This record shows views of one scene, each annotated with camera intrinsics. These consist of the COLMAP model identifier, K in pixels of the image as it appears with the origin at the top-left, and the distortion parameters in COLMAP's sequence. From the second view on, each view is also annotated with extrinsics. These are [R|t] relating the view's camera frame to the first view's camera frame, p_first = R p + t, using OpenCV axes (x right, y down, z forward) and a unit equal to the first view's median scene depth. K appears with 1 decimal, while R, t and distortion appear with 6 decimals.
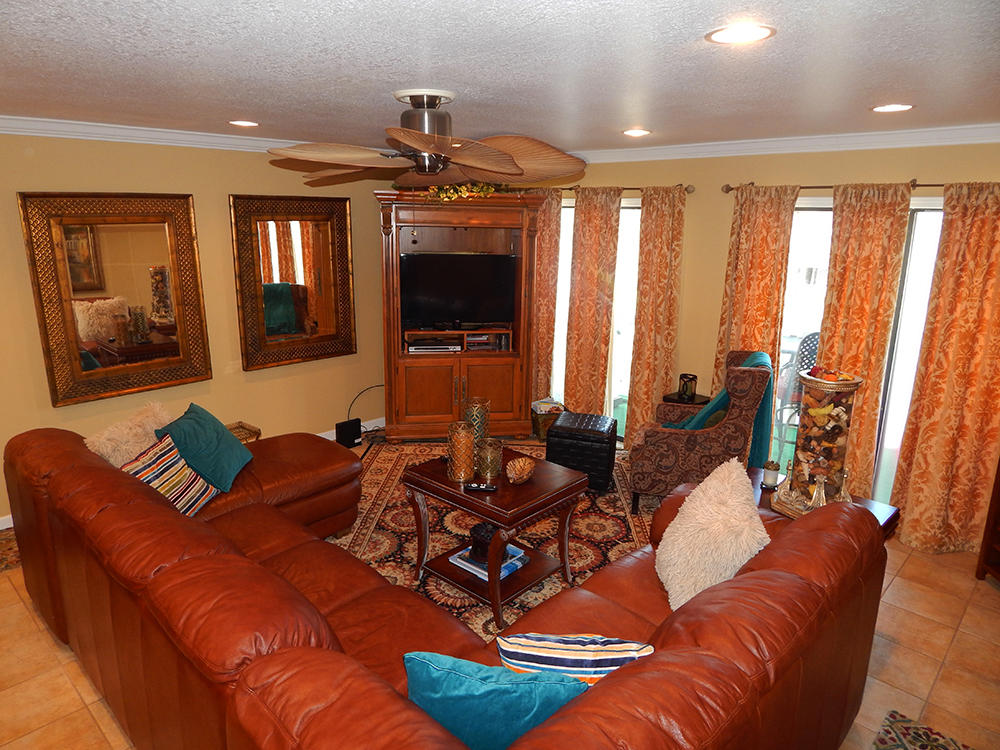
lens RADIAL K [[654.1, 0, 498.1], [0, 654.1, 392.0], [0, 0, 1]] dist [0.002915, 0.042408]
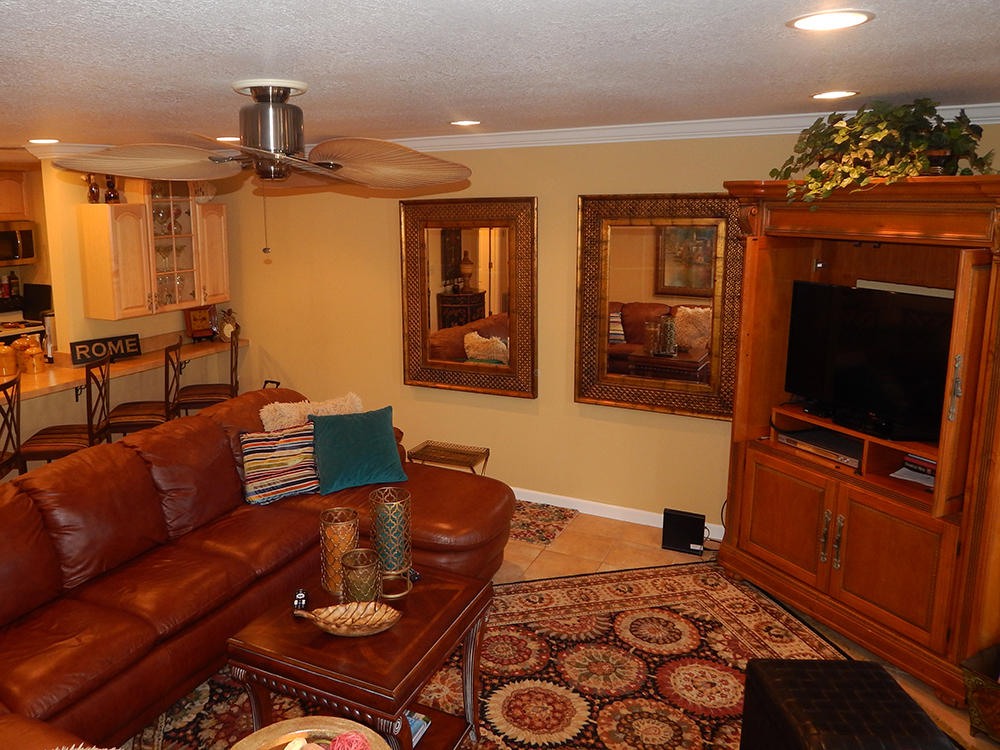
lens RADIAL K [[804.0, 0, 499.2], [0, 804.0, 339.8], [0, 0, 1]] dist [0.007425, 0.006369]
pose [[0.251754, 0.156151, -0.955111, 0.576398], [-0.244517, 0.965142, 0.093340, -0.186513], [0.936393, 0.210042, 0.281160, 0.630025]]
